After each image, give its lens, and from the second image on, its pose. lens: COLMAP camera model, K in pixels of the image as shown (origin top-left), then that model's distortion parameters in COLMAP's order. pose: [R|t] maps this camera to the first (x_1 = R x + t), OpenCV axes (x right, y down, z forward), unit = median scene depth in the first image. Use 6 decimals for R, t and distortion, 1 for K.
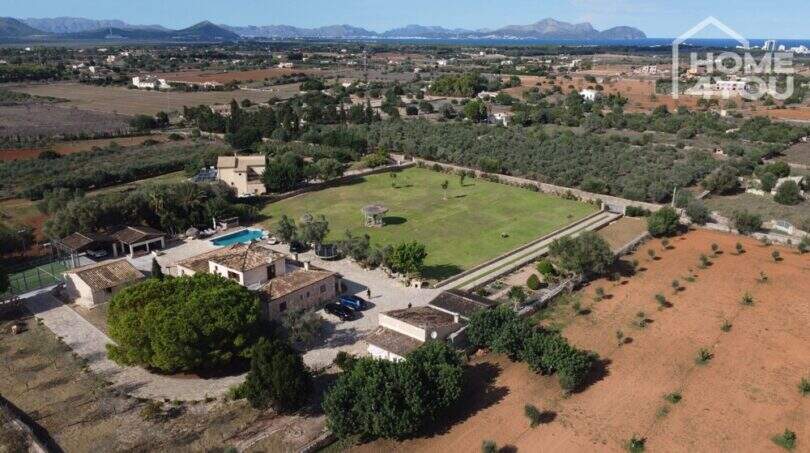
lens RADIAL K [[602.9, 0, 405.0], [0, 602.9, 226.5], [0, 0, 1]] dist [-0.003752, -0.005031]
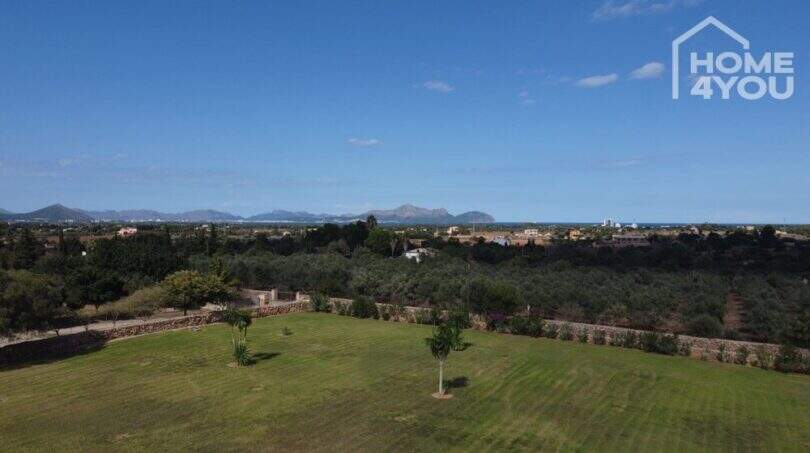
lens RADIAL K [[602.9, 0, 405.0], [0, 602.9, 226.5], [0, 0, 1]] dist [-0.003752, -0.005031]
pose [[0.976294, -0.002919, 0.216428, -0.004592], [0.065951, 0.956375, -0.284601, -0.037379], [-0.206155, 0.292128, 0.933896, 0.656821]]
